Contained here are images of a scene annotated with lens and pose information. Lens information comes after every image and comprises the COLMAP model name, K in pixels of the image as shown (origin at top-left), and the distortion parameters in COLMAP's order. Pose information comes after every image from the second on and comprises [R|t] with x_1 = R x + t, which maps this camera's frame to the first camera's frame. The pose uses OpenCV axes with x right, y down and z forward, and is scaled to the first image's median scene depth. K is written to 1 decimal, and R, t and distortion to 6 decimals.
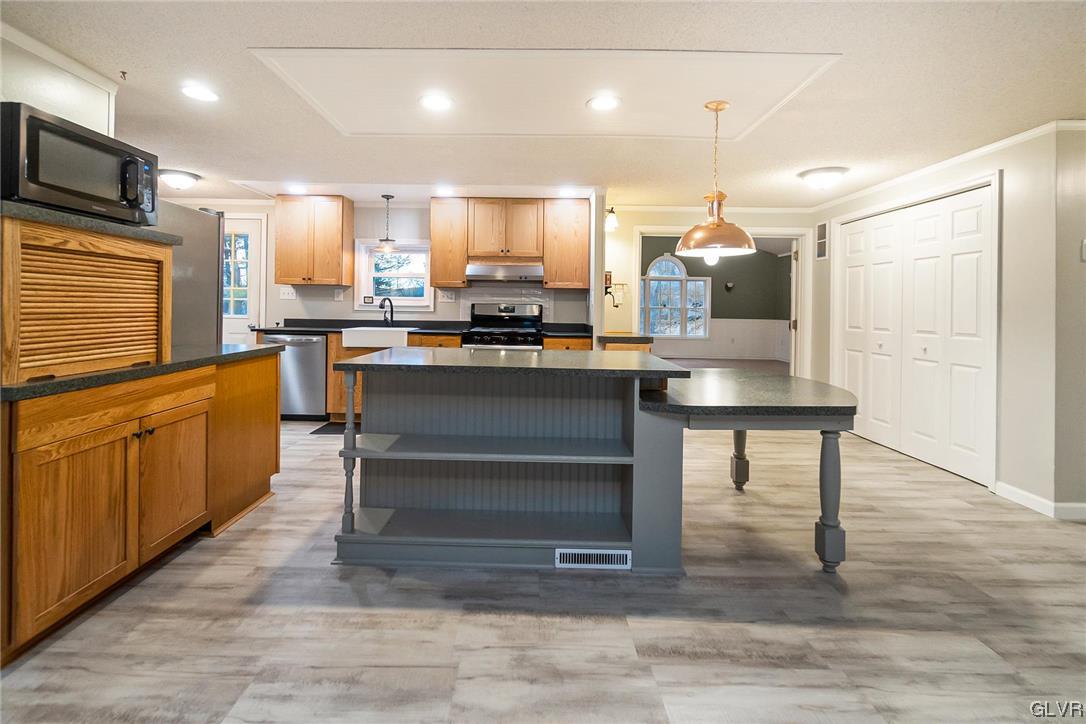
lens RADIAL K [[477.3, 0, 530.9], [0, 477.3, 307.7], [0, 0, 1]] dist [-0.002028, -0.000052]
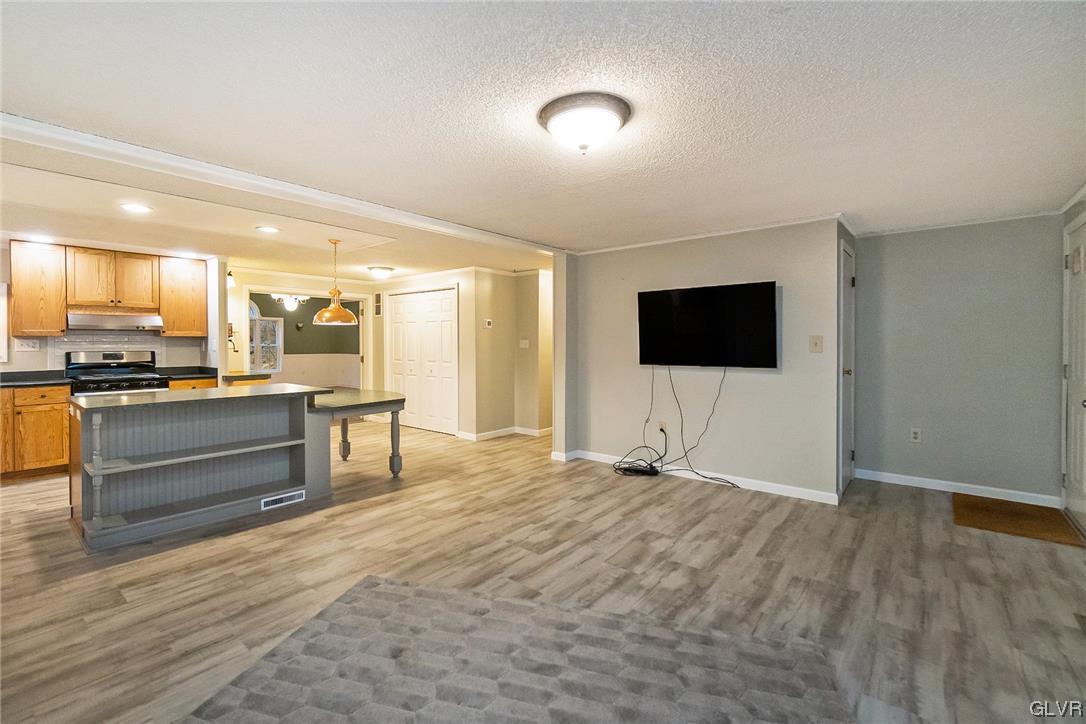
lens RADIAL K [[475.4, 0, 519.2], [0, 475.4, 342.2], [0, 0, 1]] dist [-0.003347, -0.000250]
pose [[0.645800, -0.016139, 0.763336, -0.570747], [0.010829, 0.999870, 0.011978, -0.065139], [-0.763430, 0.000531, 0.645890, -0.721455]]
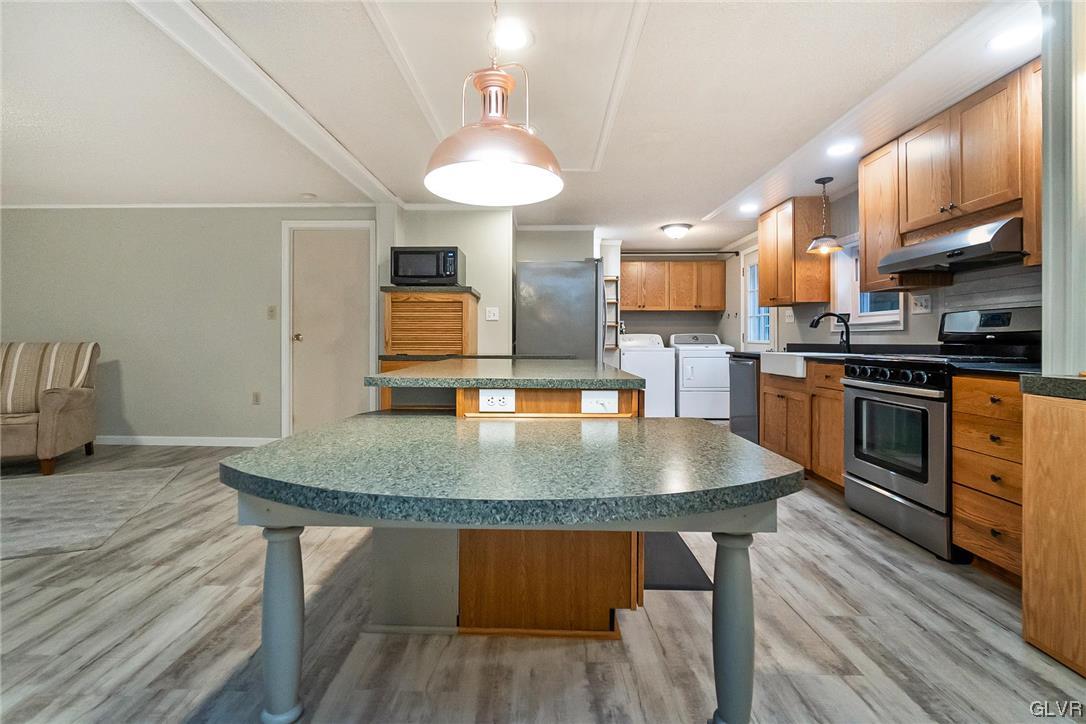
lens RADIAL K [[495.7, 0, 527.3], [0, 495.7, 337.4], [0, 0, 1]] dist [0.000502, 0.000093]
pose [[-0.018834, -0.021768, -0.999586, 1.014008], [-0.004597, 0.999754, -0.021685, 0.074327], [0.999812, 0.004186, -0.018929, 1.125183]]
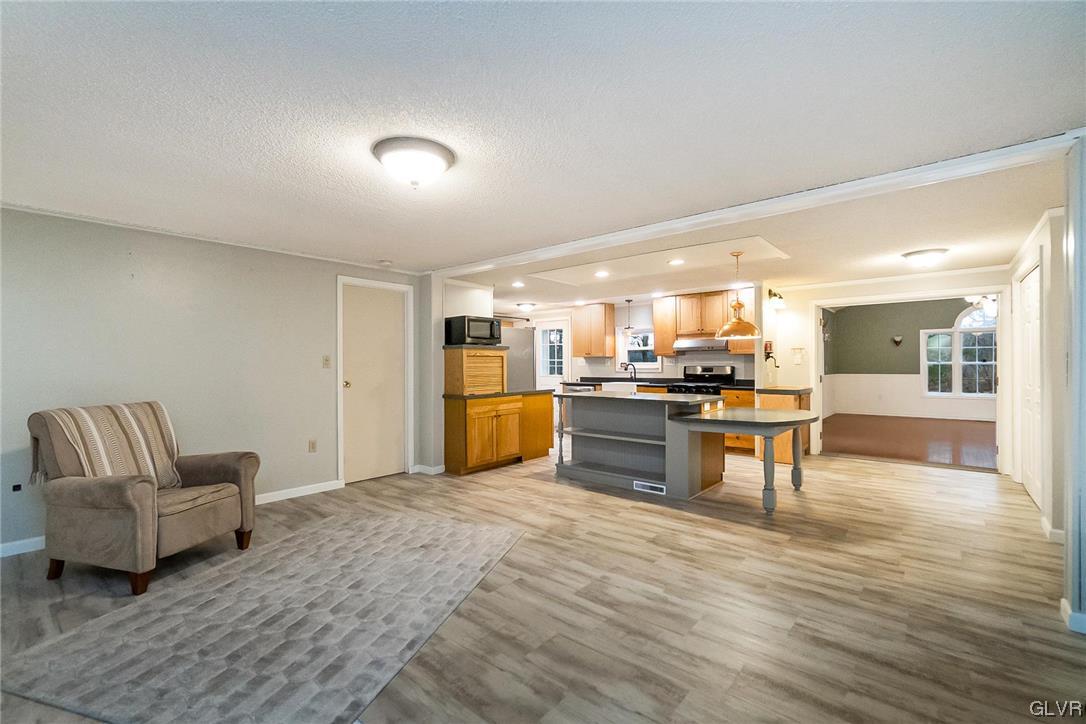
lens RADIAL K [[471.7, 0, 543.0], [0, 471.7, 362.0], [0, 0, 1]] dist [-0.000462, 0.000286]
pose [[0.769891, -0.022949, -0.637762, 1.002958], [0.016996, 0.999736, -0.015457, -0.014569], [0.637949, 0.001061, 0.770078, -0.839333]]
